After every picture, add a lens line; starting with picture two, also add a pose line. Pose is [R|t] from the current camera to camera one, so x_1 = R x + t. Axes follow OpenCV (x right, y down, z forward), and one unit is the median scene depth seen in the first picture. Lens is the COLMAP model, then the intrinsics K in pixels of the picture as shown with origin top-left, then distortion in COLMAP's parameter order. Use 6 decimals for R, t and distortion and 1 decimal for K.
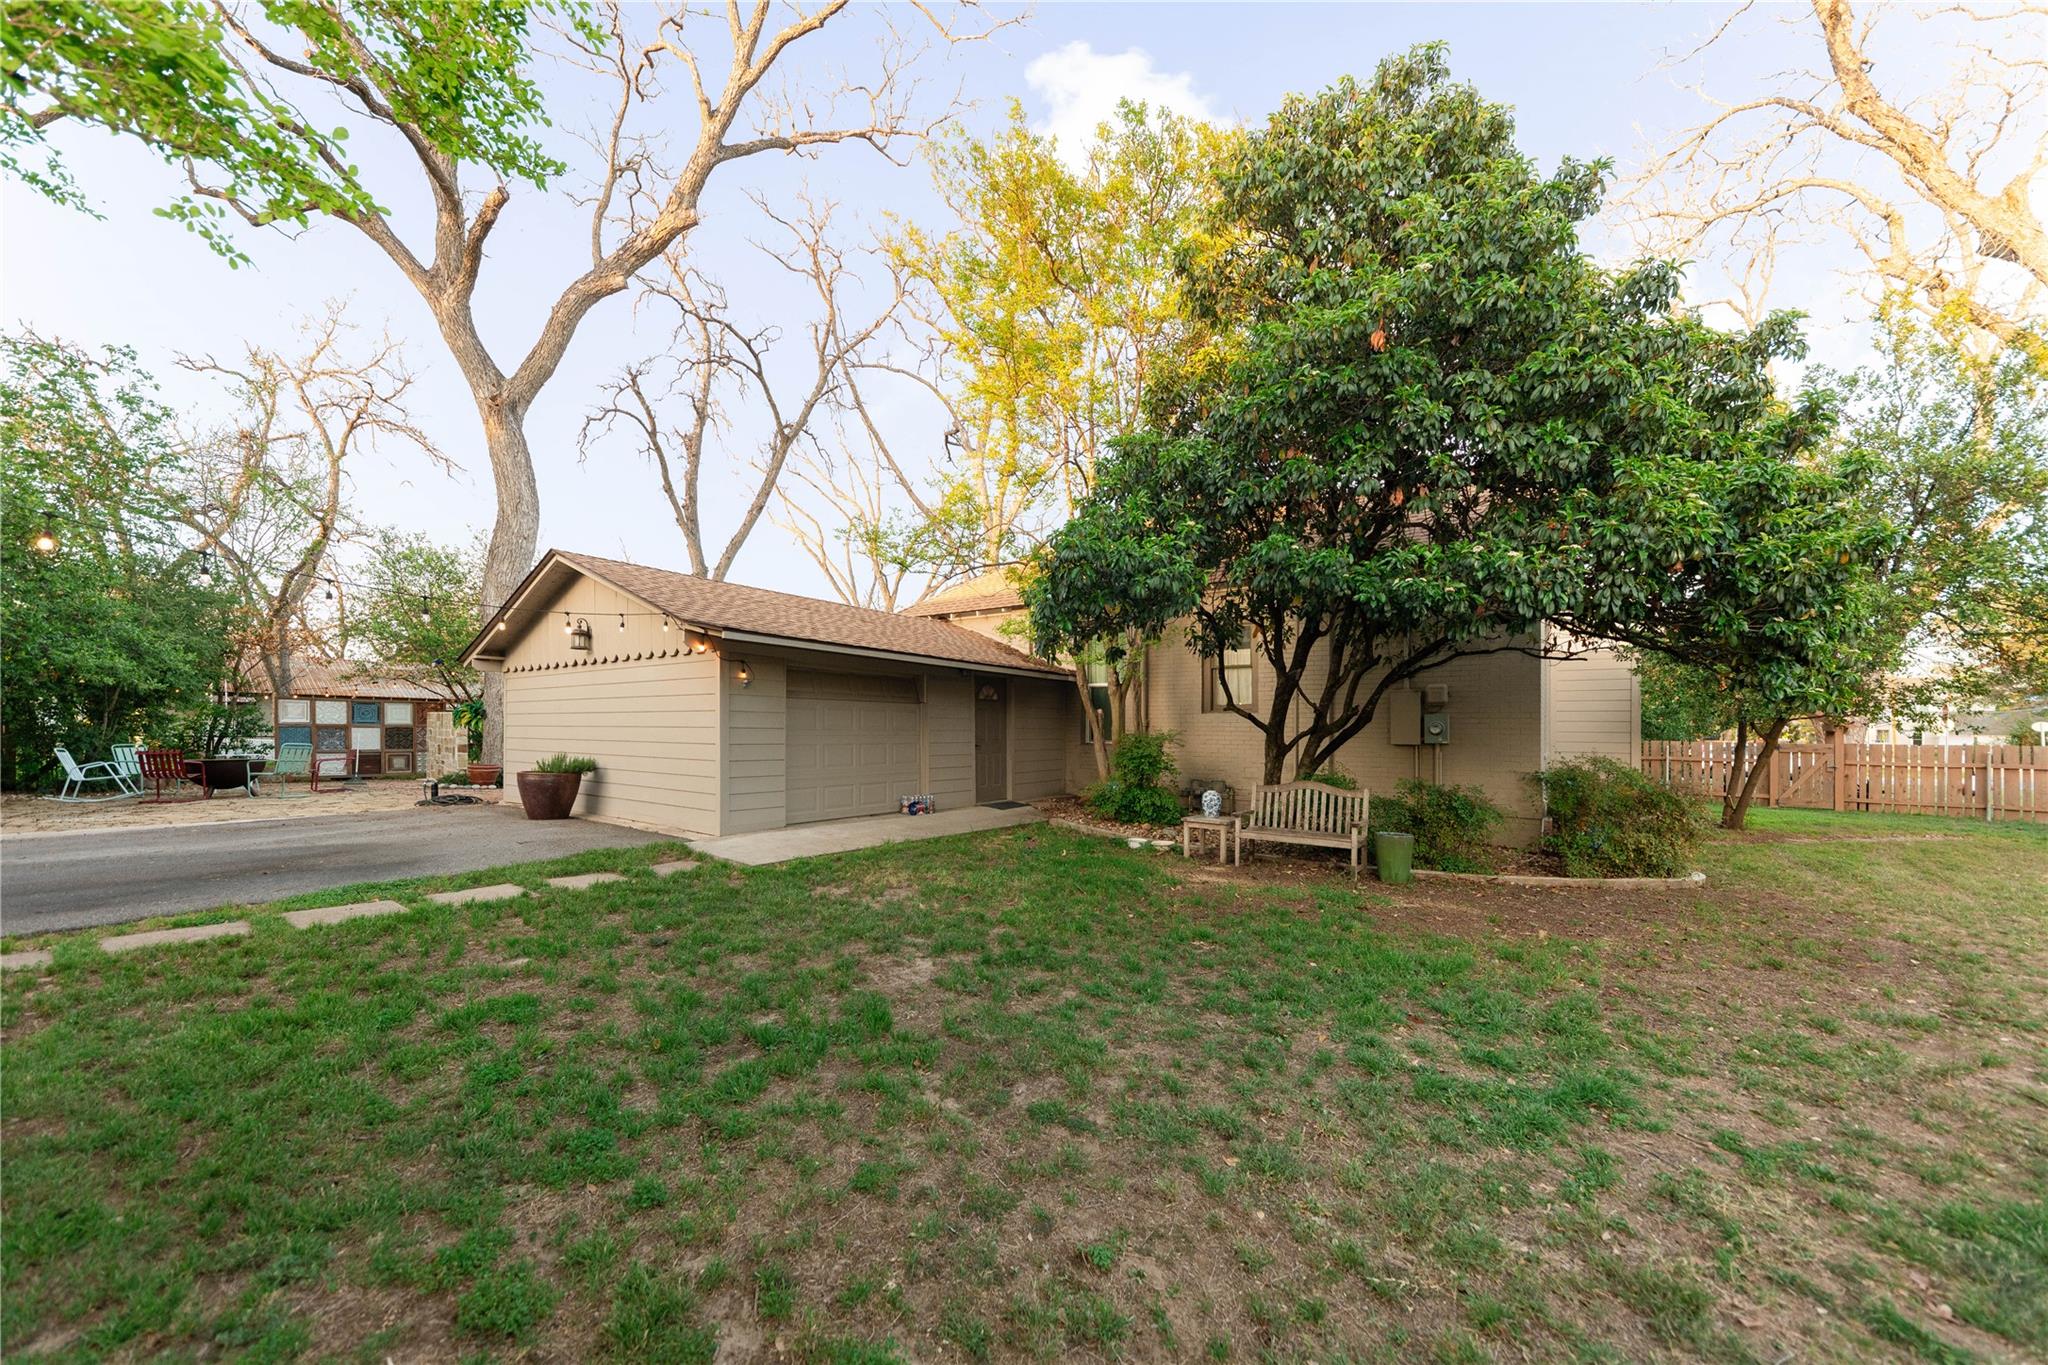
lens RADIAL K [[731.7, 0, 1031.4], [0, 731.7, 742.9], [0, 0, 1]] dist [0.010838, -0.003256]
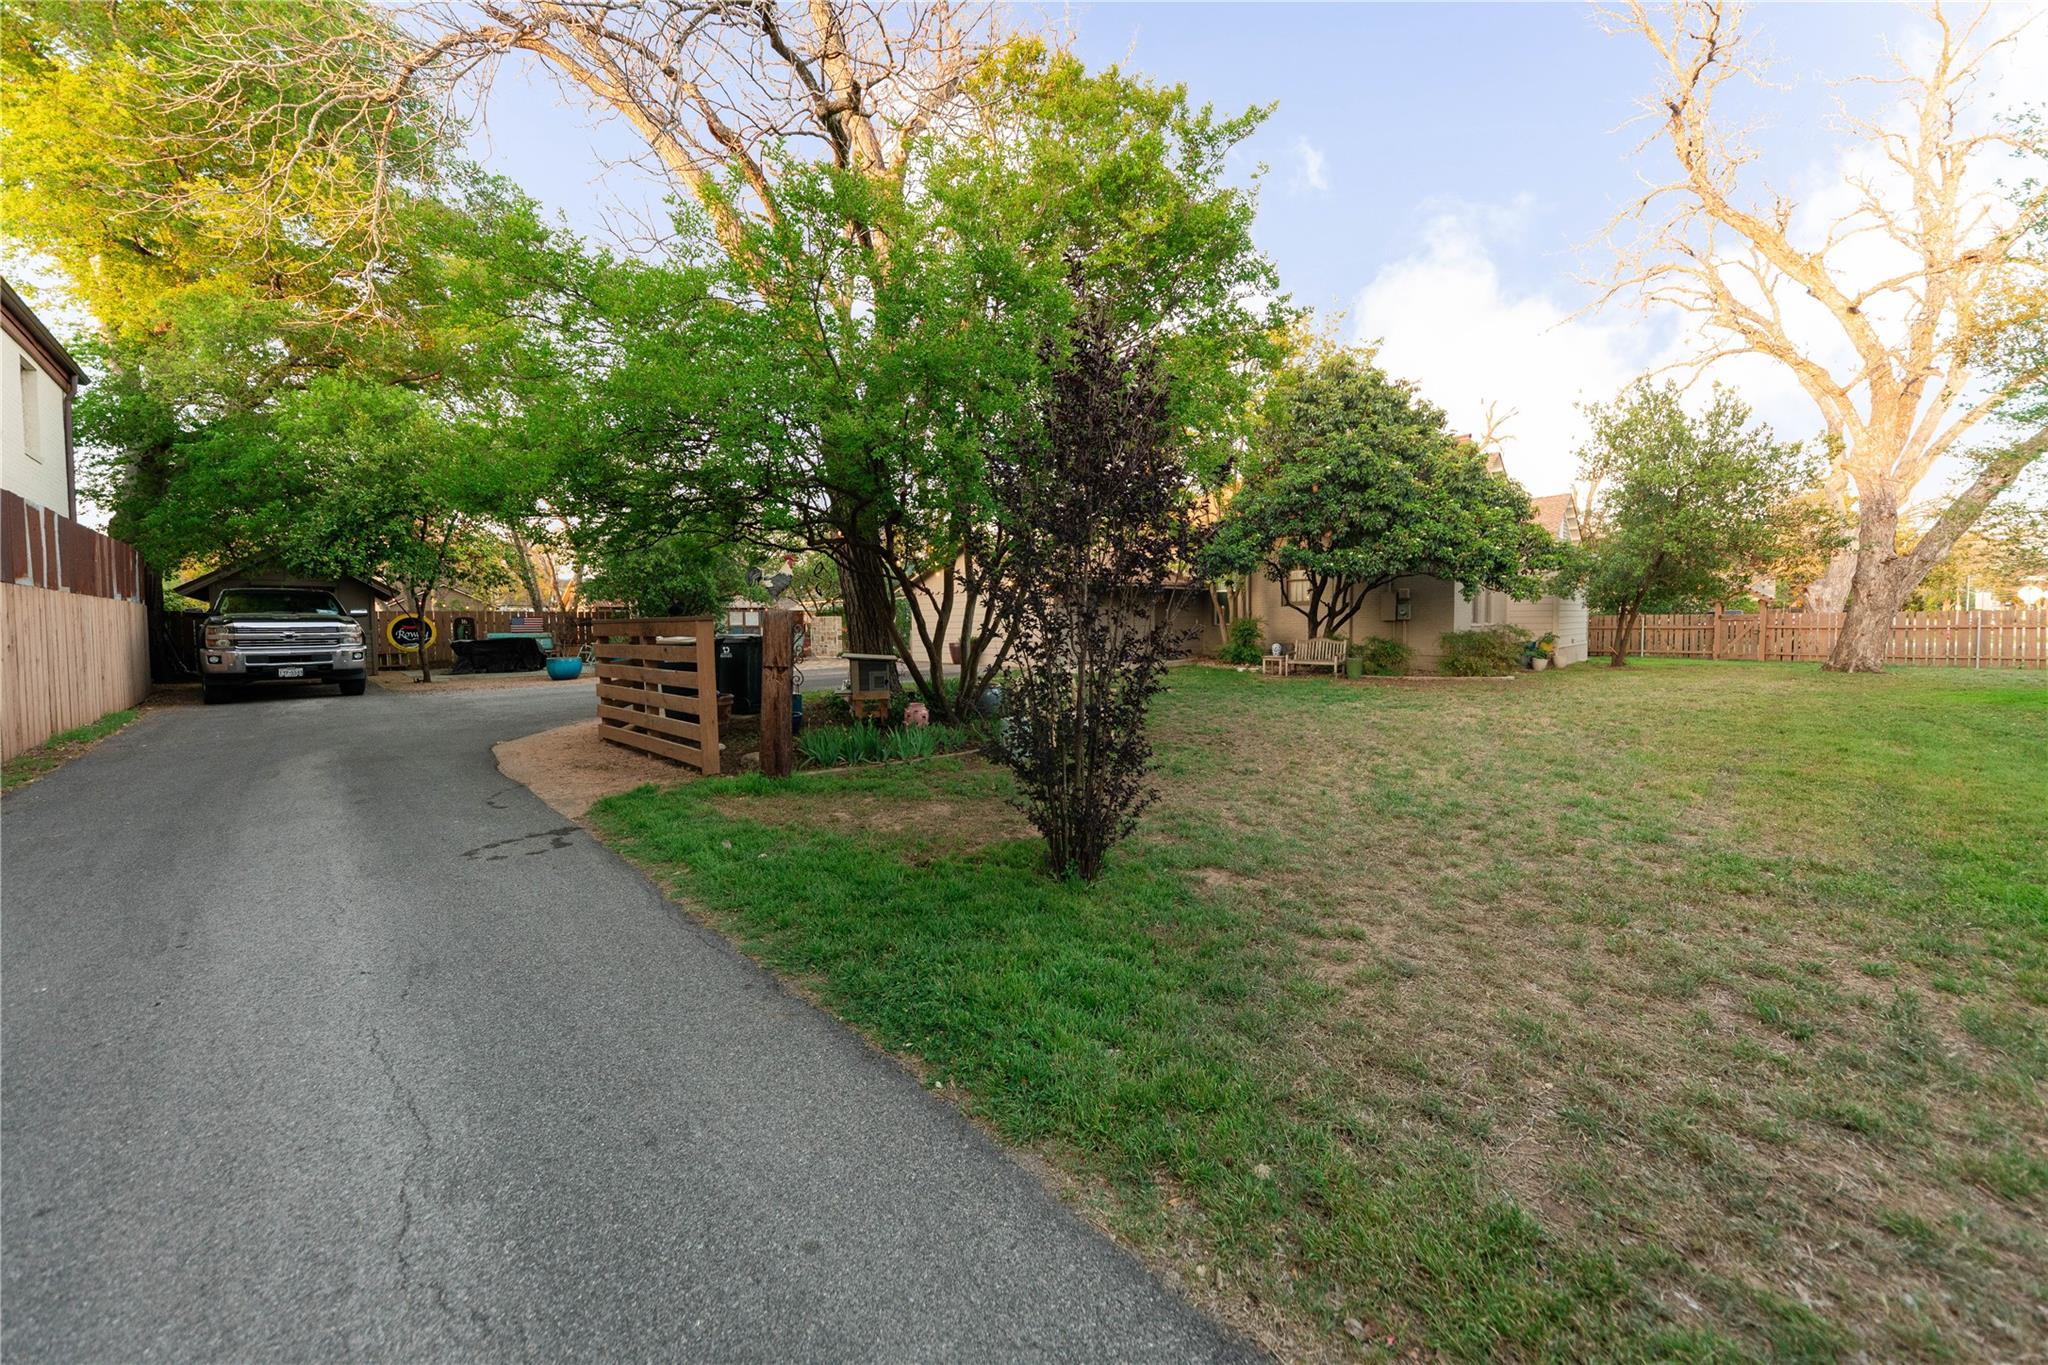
lens RADIAL K [[731.7, 0, 1022.6], [0, 731.7, 668.7], [0, 0, 1]] dist [0.010838, -0.003256]
pose [[0.984418, -0.011729, -0.175455, -0.100437], [0.019878, 0.998800, 0.044757, 0.023762], [0.174720, -0.047547, 0.983469, -1.125615]]
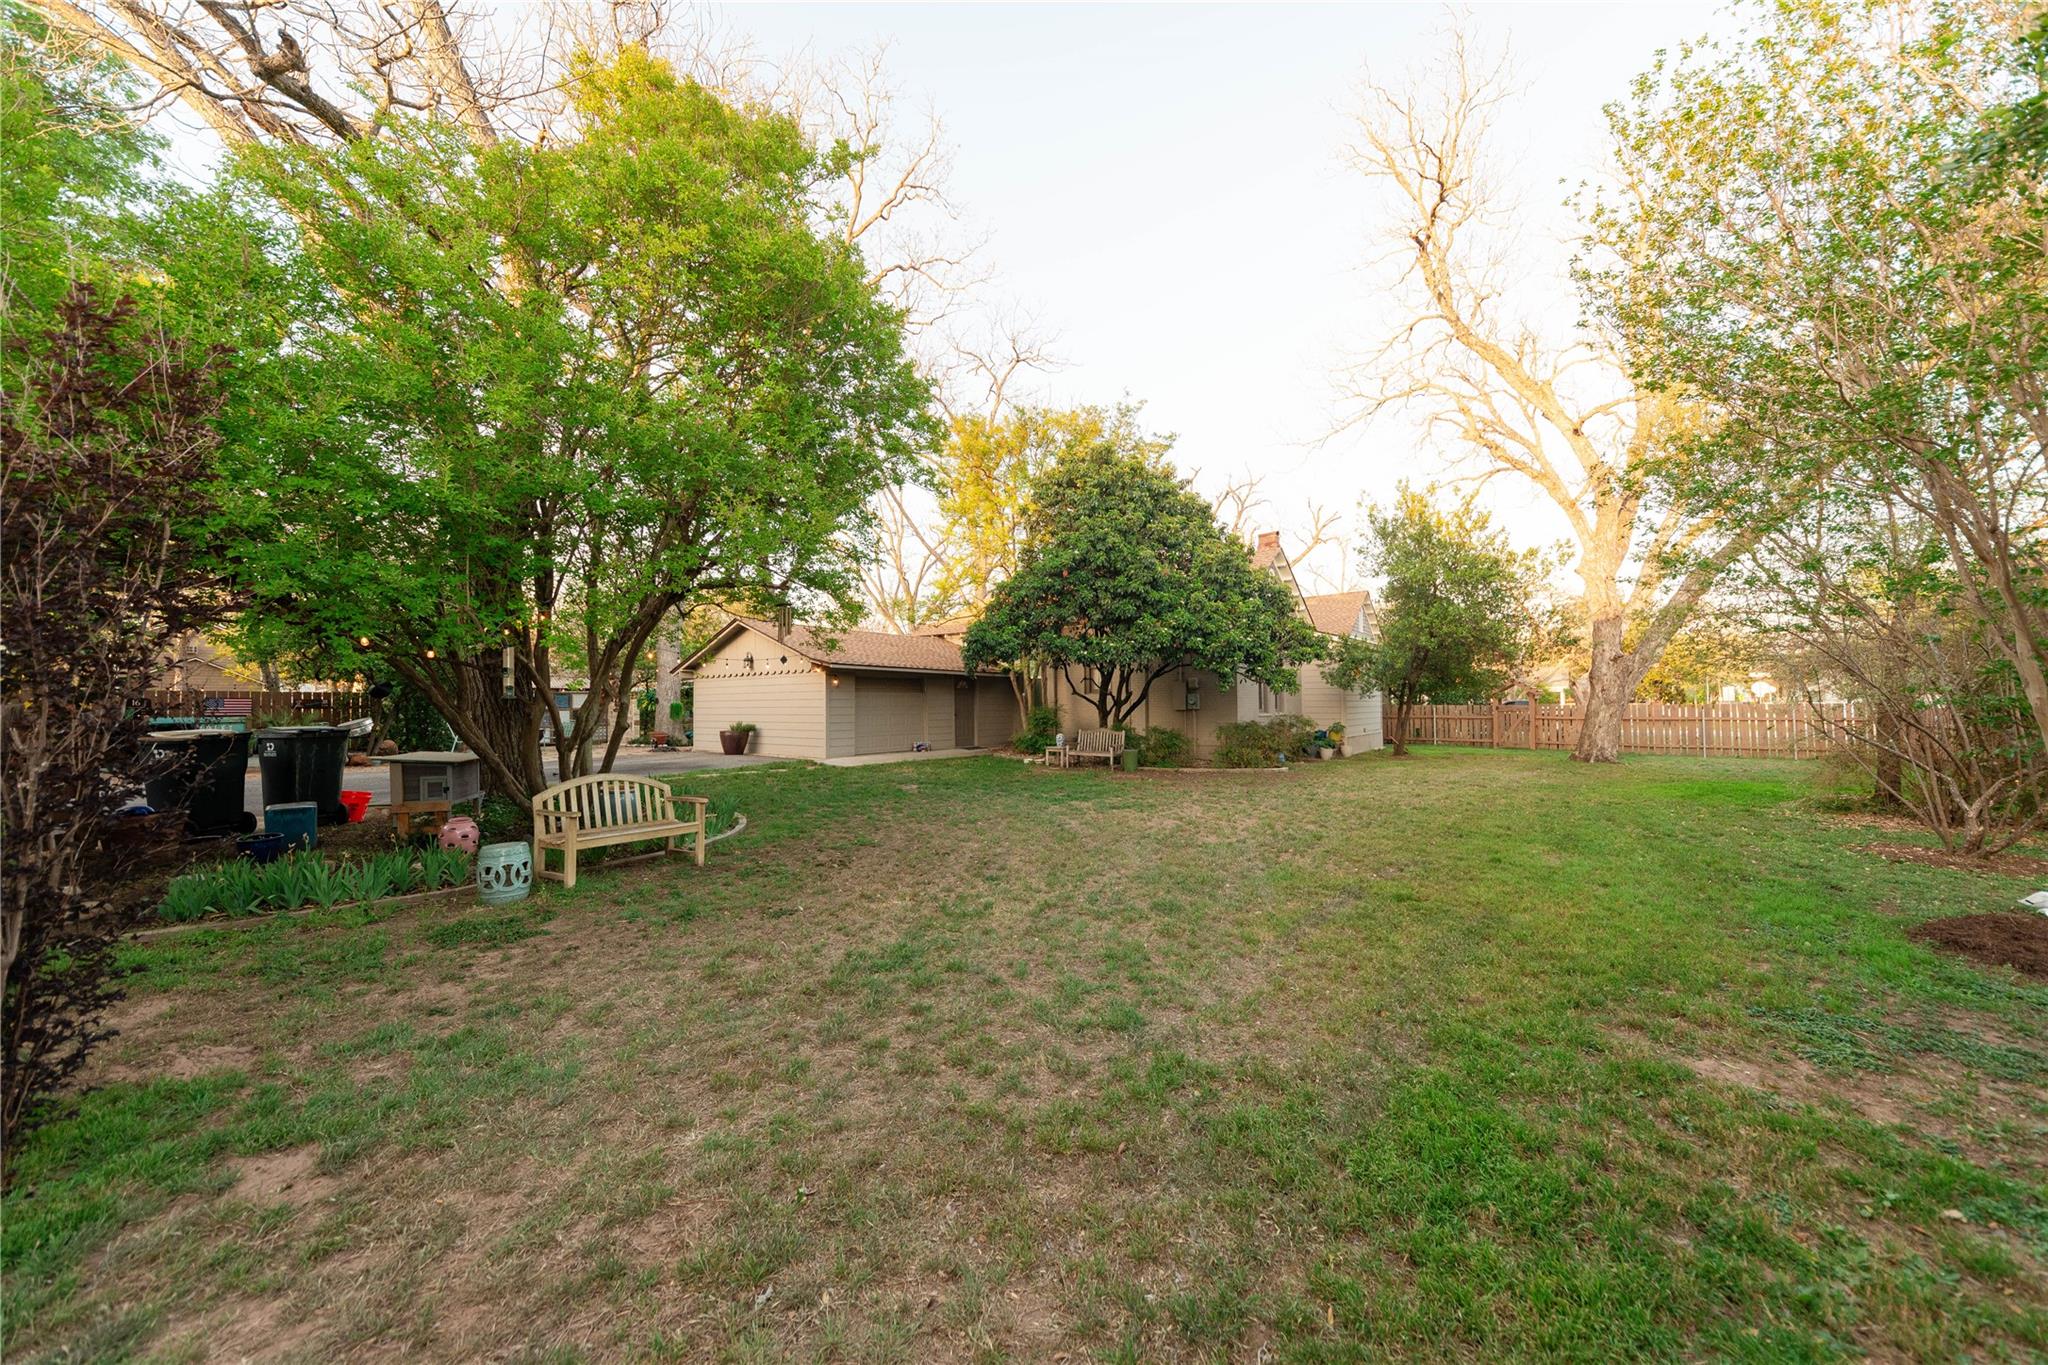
lens RADIAL K [[731.7, 0, 1029.0], [0, 731.7, 696.0], [0, 0, 1]] dist [0.010838, -0.003256]
pose [[0.999130, -0.016051, -0.038503, 0.213333], [0.014977, 0.999495, -0.028035, 0.013131], [0.038933, 0.027434, 0.998865, -0.954784]]
